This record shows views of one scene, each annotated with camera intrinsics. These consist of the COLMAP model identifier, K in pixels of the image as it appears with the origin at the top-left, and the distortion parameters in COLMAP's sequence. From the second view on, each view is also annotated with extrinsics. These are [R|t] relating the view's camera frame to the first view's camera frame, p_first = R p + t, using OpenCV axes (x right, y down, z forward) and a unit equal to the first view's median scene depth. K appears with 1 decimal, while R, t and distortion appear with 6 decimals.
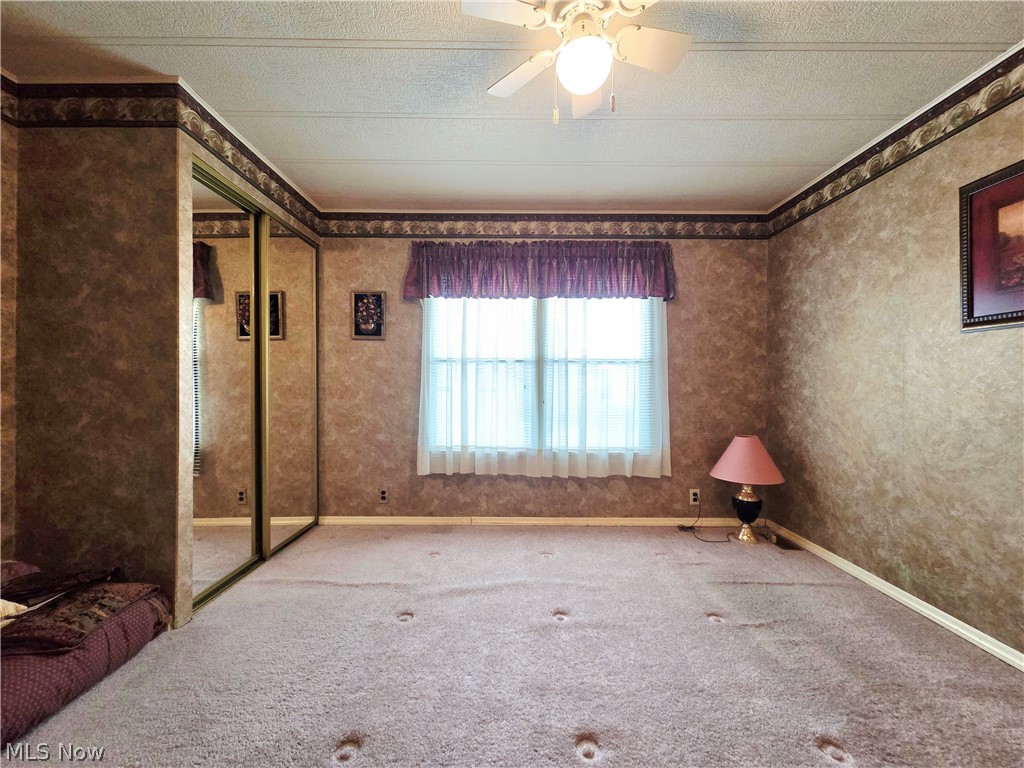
lens RADIAL K [[405.2, 0, 514.9], [0, 405.2, 386.7], [0, 0, 1]] dist [-0.017155, -0.000554]
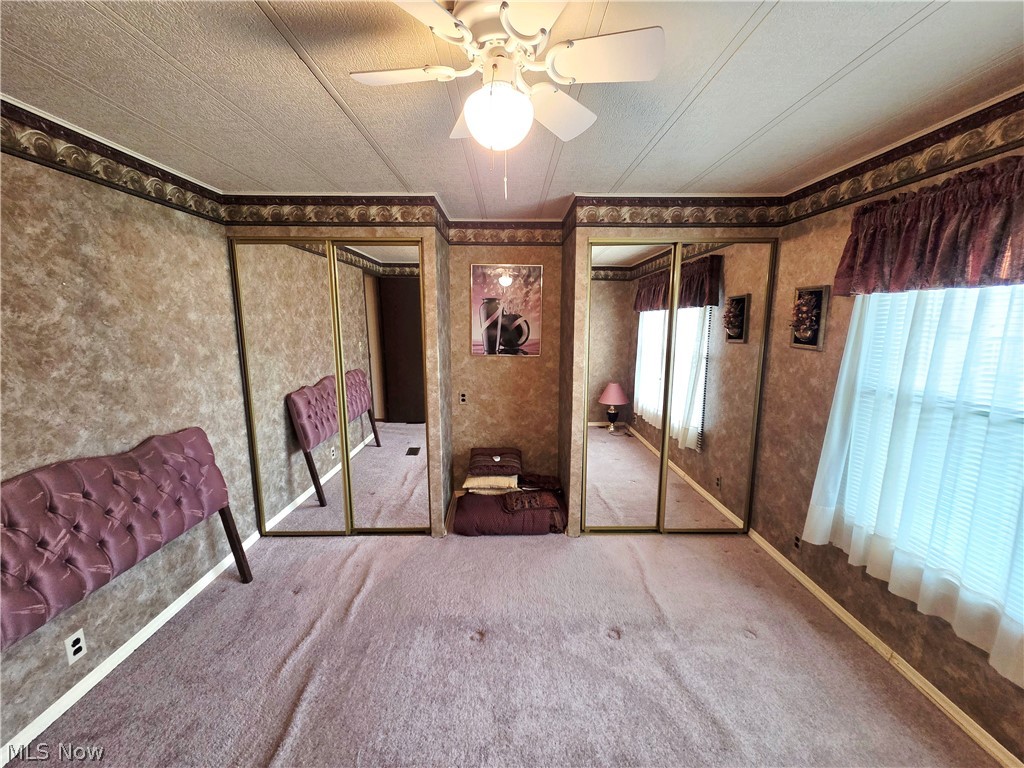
lens RADIAL K [[405.2, 0, 513.7], [0, 405.2, 384.8], [0, 0, 1]] dist [-0.017155, -0.000554]
pose [[0.002879, 0.150425, -0.988617, 0.425016], [-0.010168, 0.988575, 0.150389, -0.160885], [0.999944, 0.009619, 0.004375, 0.426273]]
